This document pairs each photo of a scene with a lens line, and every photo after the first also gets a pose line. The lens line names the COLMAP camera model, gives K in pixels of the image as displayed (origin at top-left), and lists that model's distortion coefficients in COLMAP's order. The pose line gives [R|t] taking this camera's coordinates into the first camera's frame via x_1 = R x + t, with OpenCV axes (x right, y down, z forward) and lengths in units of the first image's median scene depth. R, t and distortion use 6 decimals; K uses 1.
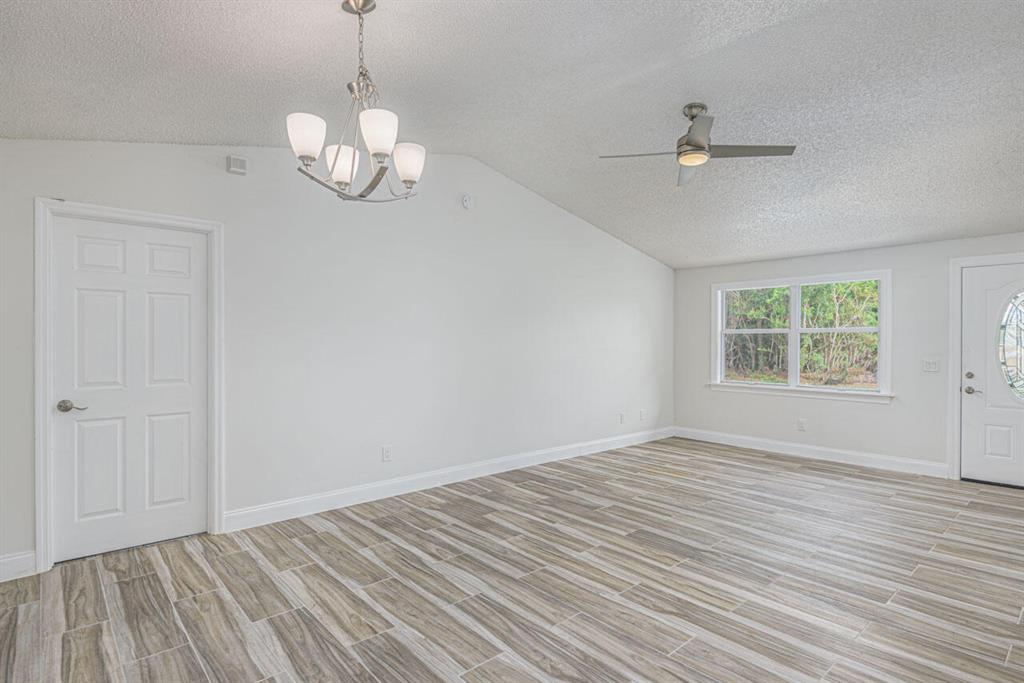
lens RADIAL K [[520.6, 0, 512.0], [0, 520.6, 341.5], [0, 0, 1]] dist [-0.025901, -0.000310]
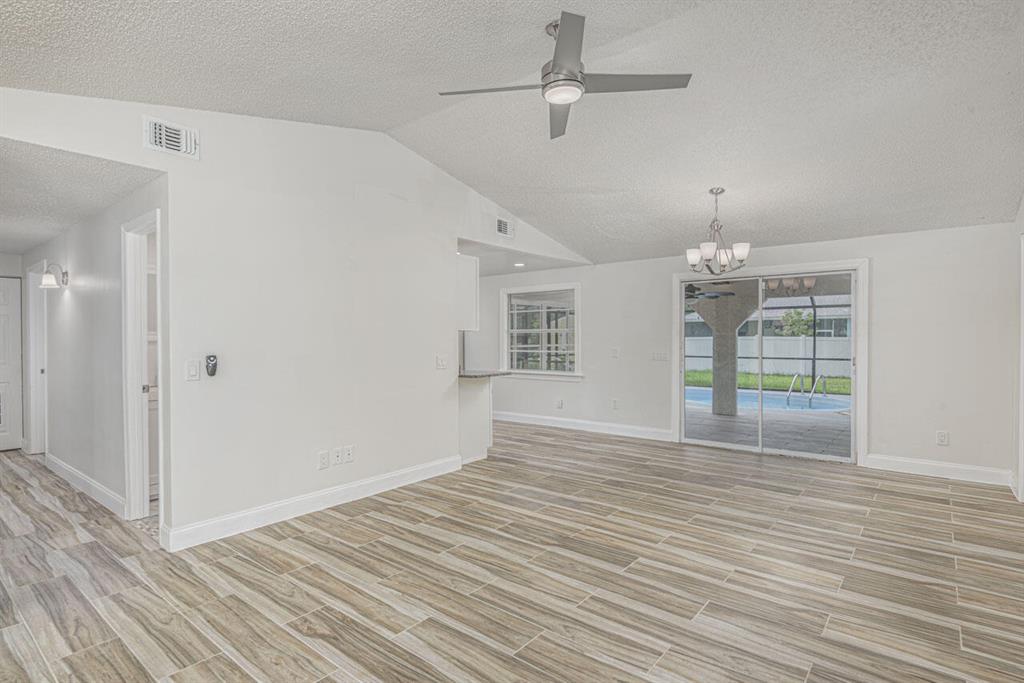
lens RADIAL K [[520.6, 0, 512.0], [0, 520.6, 341.5], [0, 0, 1]] dist [-0.025901, -0.000310]
pose [[-0.983211, 0.003962, -0.182430, 0.615882], [0.002747, 0.999972, 0.006913, 0.007728], [0.182453, 0.006296, -0.983194, 1.909001]]
